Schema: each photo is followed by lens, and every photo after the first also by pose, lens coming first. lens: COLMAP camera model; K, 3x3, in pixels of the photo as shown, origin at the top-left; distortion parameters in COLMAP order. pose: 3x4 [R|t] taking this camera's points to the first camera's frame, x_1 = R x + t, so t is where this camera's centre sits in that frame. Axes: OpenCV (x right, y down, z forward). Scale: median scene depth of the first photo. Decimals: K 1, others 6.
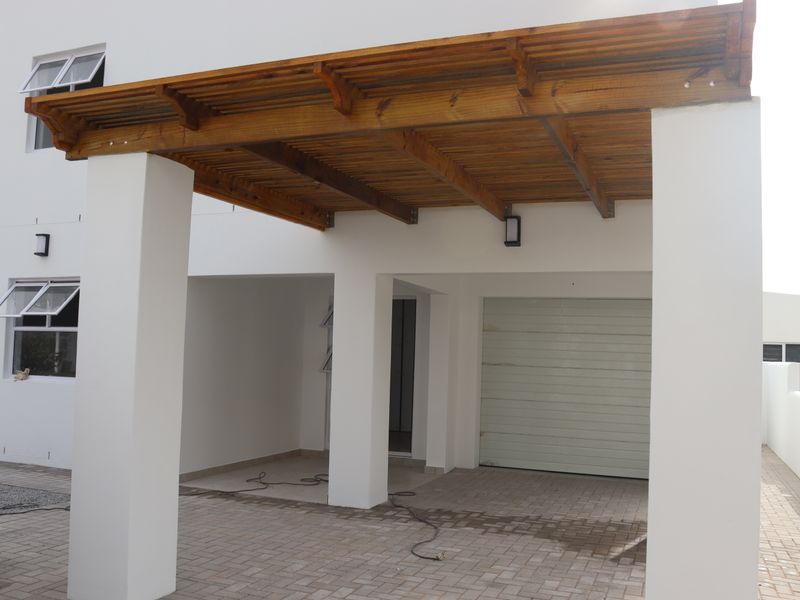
lens RADIAL K [[750.0, 0, 400.0], [0, 750.0, 300.0], [0, 0, 1]] dist [-0.158647, 0.154551]
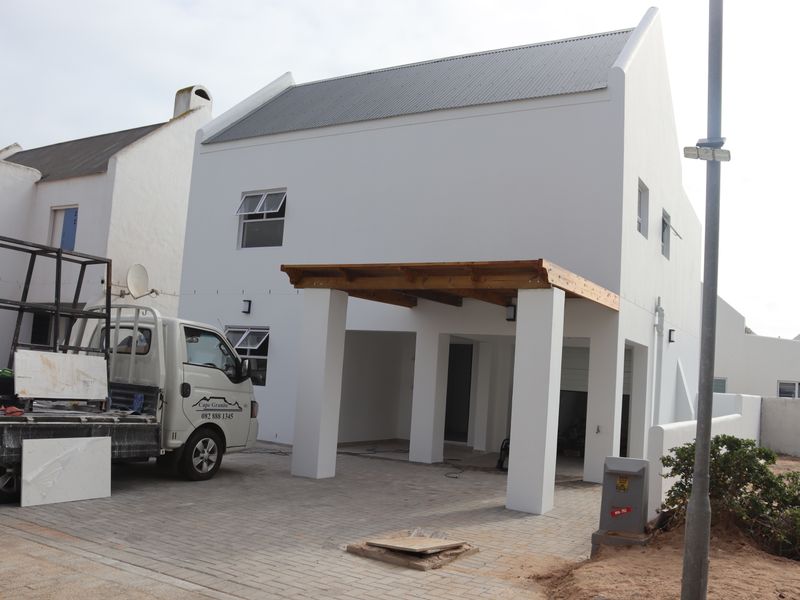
lens RADIAL K [[750.0, 0, 400.0], [0, 750.0, 300.0], [0, 0, 1]] dist [-0.158647, 0.154551]
pose [[0.988745, 0.019932, -0.148279, 0.127470], [-0.025382, 0.999066, -0.034957, -0.044418], [0.147444, 0.038327, 0.988328, -0.723236]]
